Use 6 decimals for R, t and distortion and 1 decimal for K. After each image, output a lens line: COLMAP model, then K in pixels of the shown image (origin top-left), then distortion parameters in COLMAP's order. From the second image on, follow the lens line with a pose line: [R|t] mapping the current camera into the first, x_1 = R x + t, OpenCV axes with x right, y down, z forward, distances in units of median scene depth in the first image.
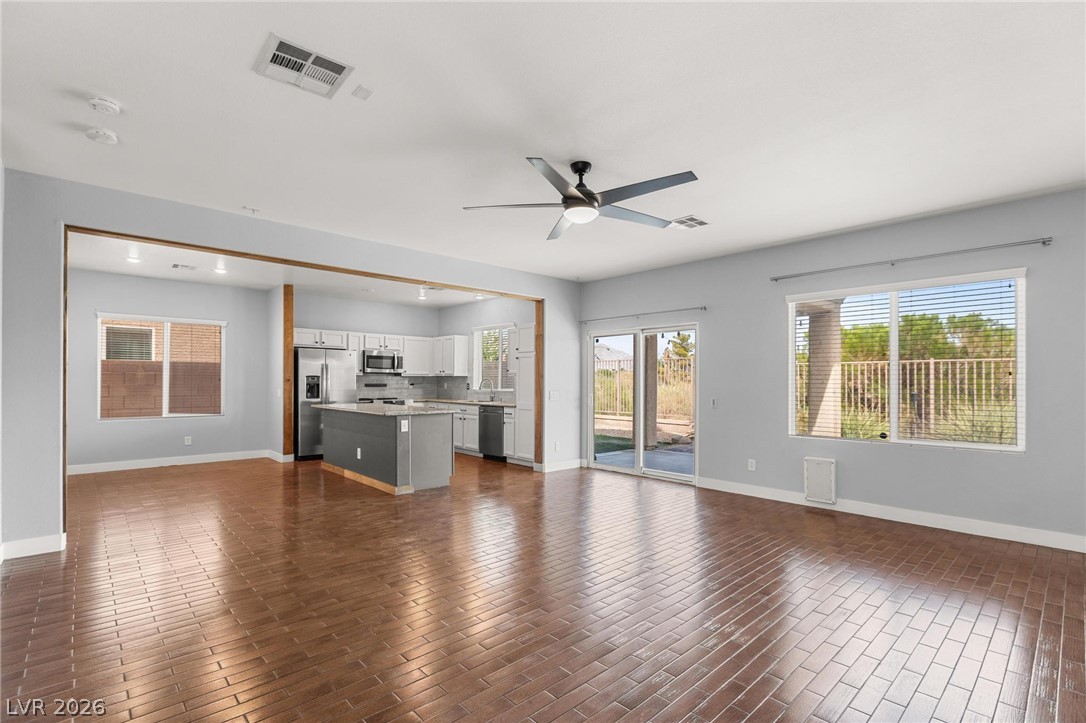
lens RADIAL K [[504.9, 0, 529.0], [0, 504.9, 379.2], [0, 0, 1]] dist [-0.005286, -0.002400]
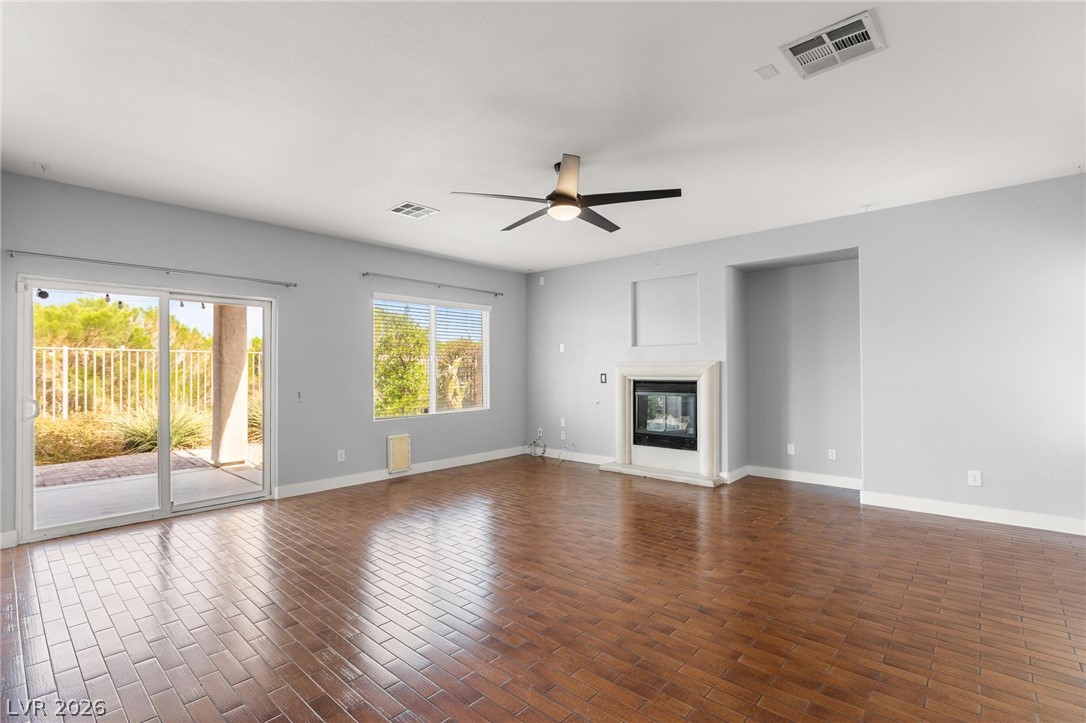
lens RADIAL K [[504.9, 0, 545.9], [0, 504.9, 361.5], [0, 0, 1]] dist [-0.005286, -0.002400]
pose [[-0.115022, 0.014045, 0.993264, -0.398147], [0.001431, 0.999901, -0.013973, 0.000377], [-0.993362, -0.000186, -0.115030, 0.494920]]
